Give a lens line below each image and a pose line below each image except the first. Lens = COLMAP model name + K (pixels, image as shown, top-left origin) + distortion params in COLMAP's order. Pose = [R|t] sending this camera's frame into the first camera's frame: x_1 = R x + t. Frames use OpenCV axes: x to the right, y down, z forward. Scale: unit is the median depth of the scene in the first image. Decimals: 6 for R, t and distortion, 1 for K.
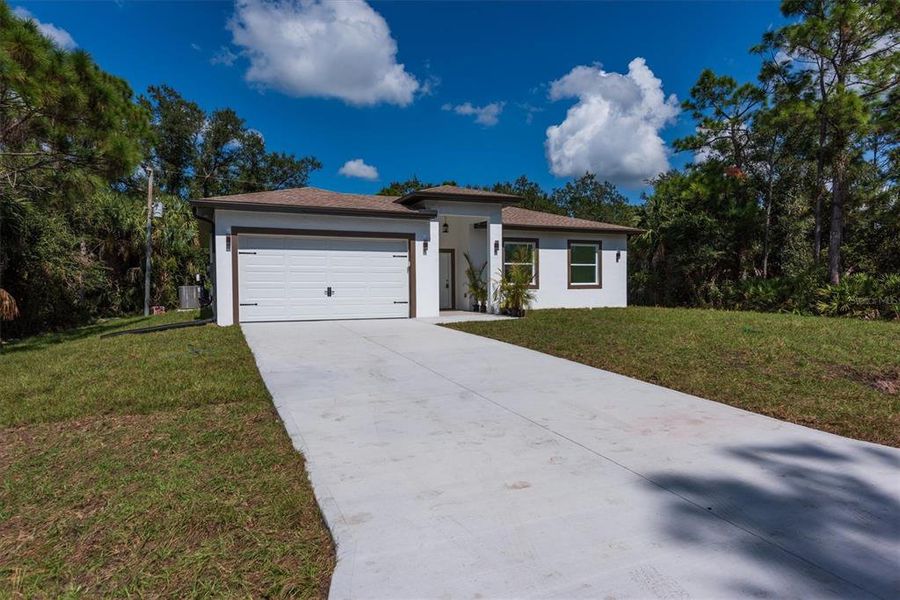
lens RADIAL K [[562.1, 0, 453.3], [0, 562.1, 303.6], [0, 0, 1]] dist [0.022962, -0.011616]
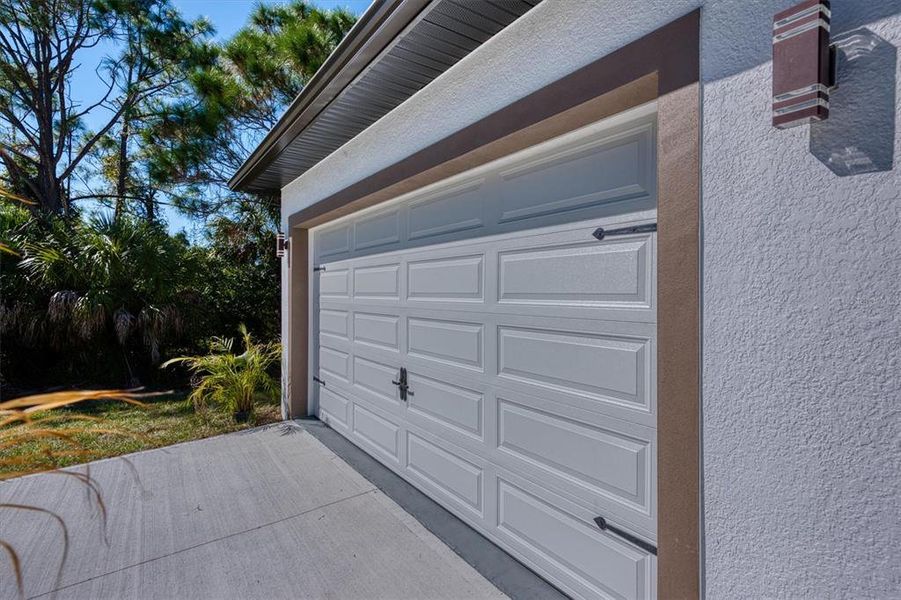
lens RADIAL K [[449.2, 0, 451.5], [0, 449.2, 295.1], [0, 0, 1]] dist [0.002337, 0.000103]
pose [[0.188787, 0.007897, -0.981986, 0.009499], [-0.035953, 0.999353, 0.001125, -0.051517], [0.981360, 0.035092, 0.188949, 0.730851]]
